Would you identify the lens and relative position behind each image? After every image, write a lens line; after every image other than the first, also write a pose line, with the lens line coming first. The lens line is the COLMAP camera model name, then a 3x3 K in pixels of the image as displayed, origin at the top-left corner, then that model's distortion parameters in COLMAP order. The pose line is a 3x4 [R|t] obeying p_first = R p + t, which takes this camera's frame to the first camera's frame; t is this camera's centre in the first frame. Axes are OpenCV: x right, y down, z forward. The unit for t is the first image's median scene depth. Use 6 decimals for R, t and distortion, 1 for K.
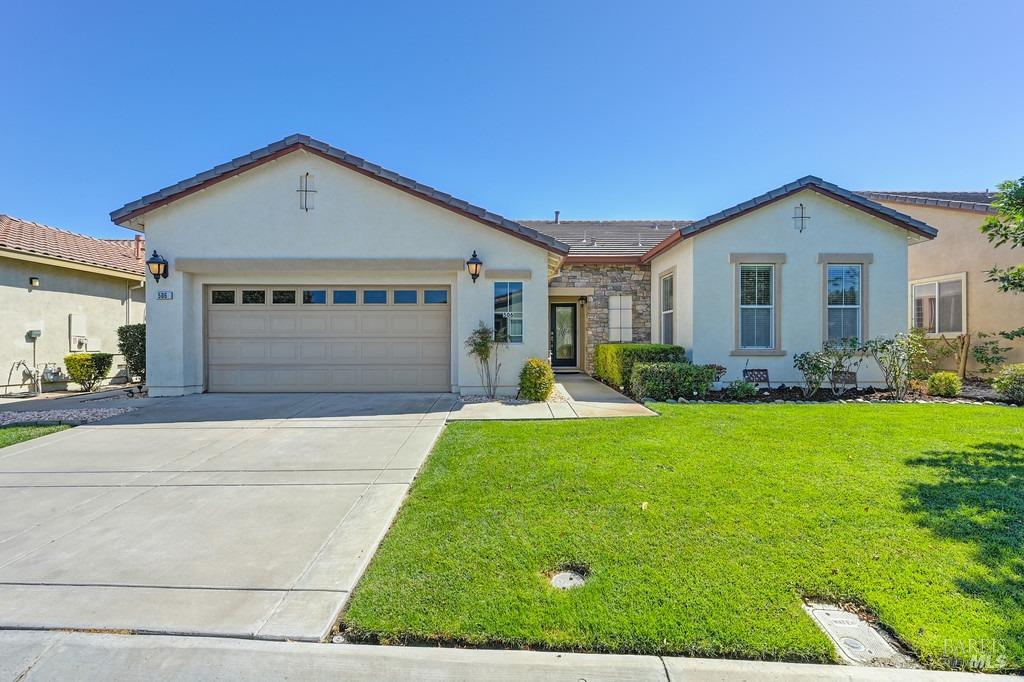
lens RADIAL K [[448.6, 0, 516.7], [0, 448.6, 345.2], [0, 0, 1]] dist [0.000889, -0.000854]
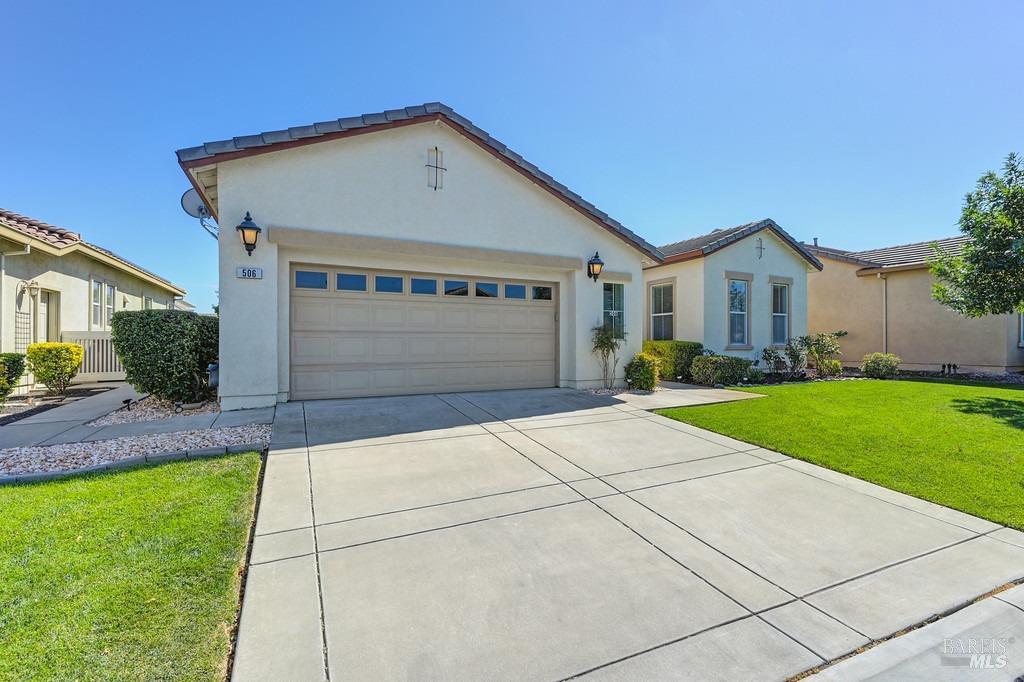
lens RADIAL K [[442.5, 0, 519.7], [0, 442.5, 339.2], [0, 0, 1]] dist [0.000571, -0.000302]
pose [[0.896000, 0.005492, 0.444020, -0.679060], [-0.005008, 0.999985, -0.002263, -0.002124], [-0.444026, -0.000197, 0.896014, 0.135922]]
